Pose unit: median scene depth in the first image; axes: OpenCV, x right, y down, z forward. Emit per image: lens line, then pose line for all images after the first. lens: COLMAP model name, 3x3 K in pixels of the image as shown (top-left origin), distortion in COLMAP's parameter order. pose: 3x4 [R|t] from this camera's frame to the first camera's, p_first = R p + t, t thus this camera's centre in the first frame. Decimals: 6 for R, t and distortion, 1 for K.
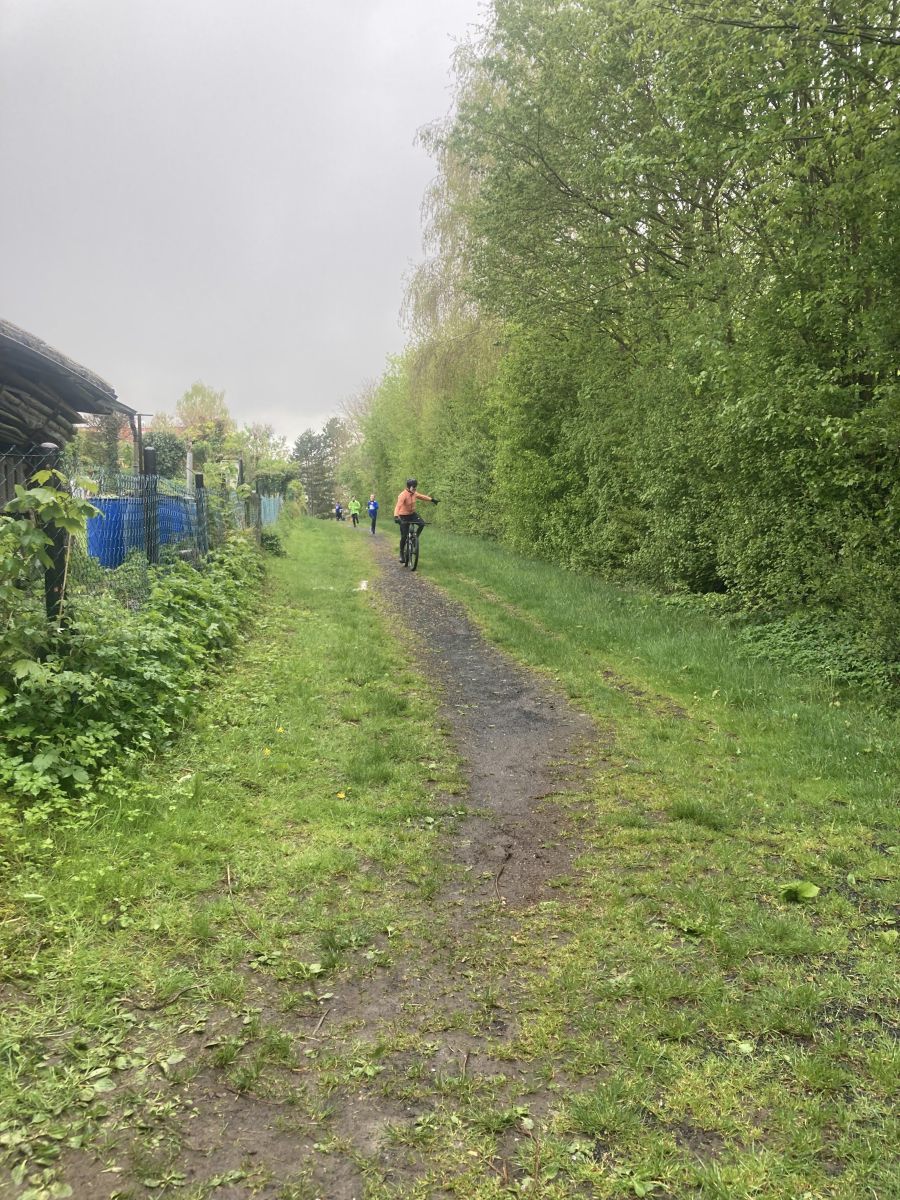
lens RADIAL K [[952.9, 0, 461.5], [0, 952.9, 608.2], [0, 0, 1]] dist [0.002592, 0.011362]
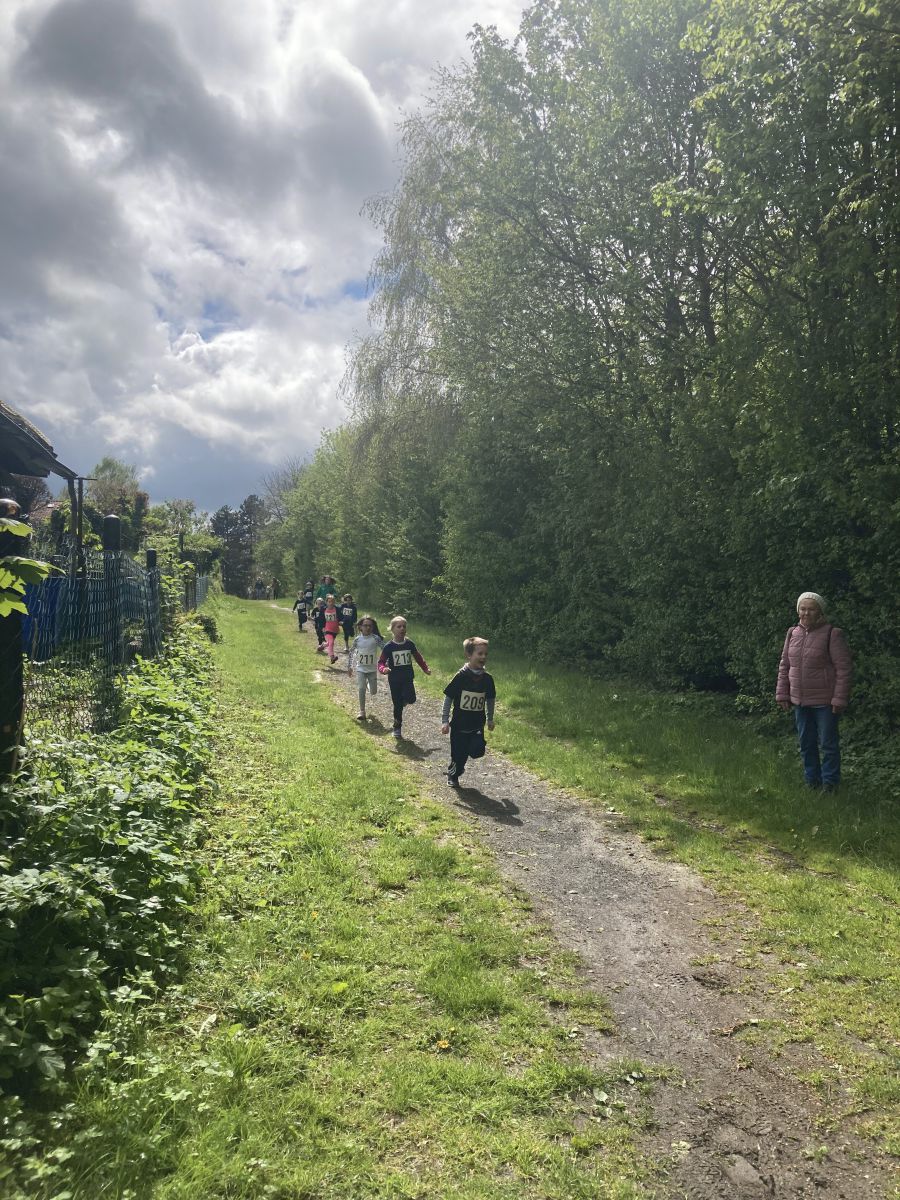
lens RADIAL K [[977.0, 0, 477.1], [0, 977.0, 612.9], [0, 0, 1]] dist [0.012656, 0.008509]
pose [[0.995398, 0.013950, 0.094802, -0.130424], [-0.006232, 0.996676, -0.081226, -0.033005], [-0.095620, 0.080262, 0.992177, 0.232556]]
